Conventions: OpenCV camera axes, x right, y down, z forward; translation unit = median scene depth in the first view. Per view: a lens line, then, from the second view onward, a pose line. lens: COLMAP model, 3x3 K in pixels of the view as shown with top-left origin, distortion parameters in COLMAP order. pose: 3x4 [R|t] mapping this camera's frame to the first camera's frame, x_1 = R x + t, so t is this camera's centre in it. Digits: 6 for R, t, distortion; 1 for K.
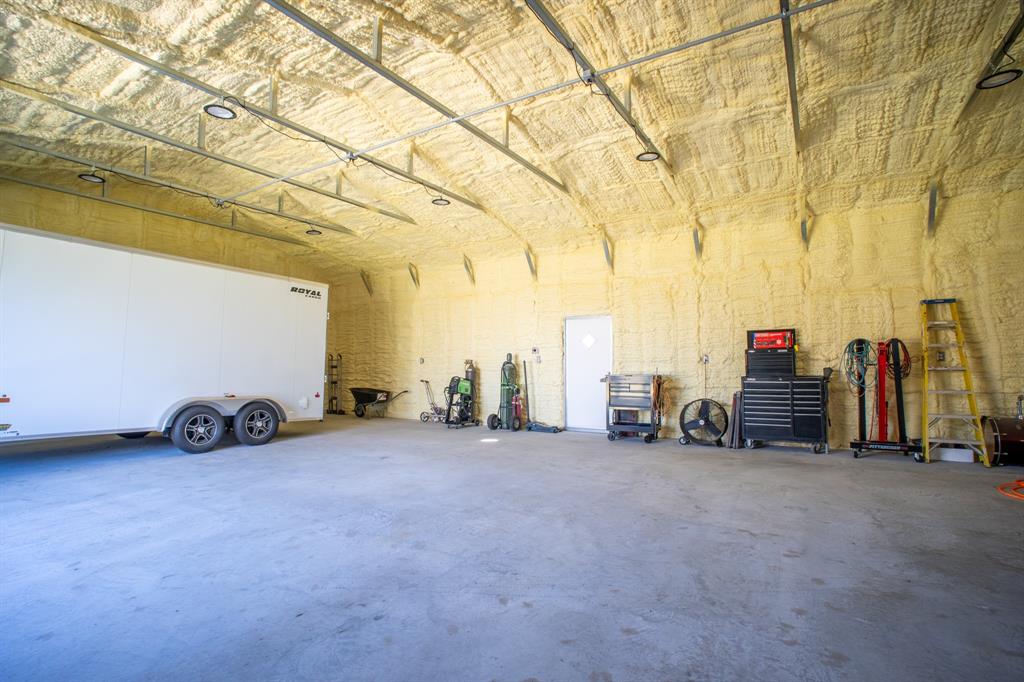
lens RADIAL K [[497.7, 0, 516.1], [0, 497.7, 361.1], [0, 0, 1]] dist [-0.079750, 0.035052]
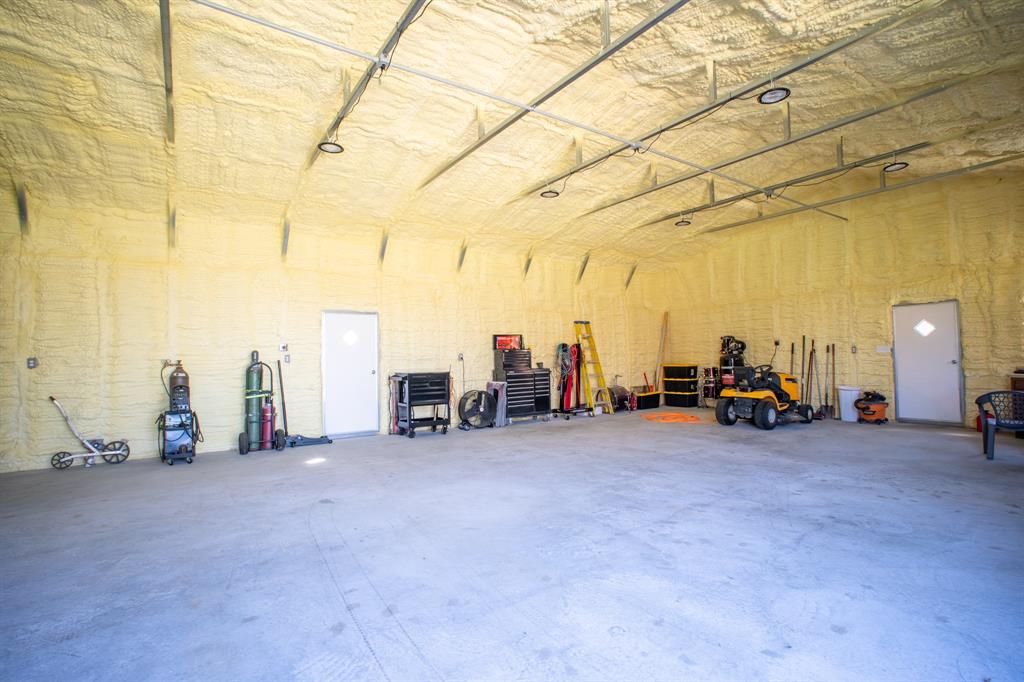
lens RADIAL K [[497.7, 0, 516.1], [0, 497.7, 361.1], [0, 0, 1]] dist [-0.079750, 0.035052]
pose [[0.392872, -0.007895, 0.919559, -0.859671], [0.013071, 0.999910, 0.003001, 0.004479], [-0.919500, 0.010840, 0.392940, 0.540771]]
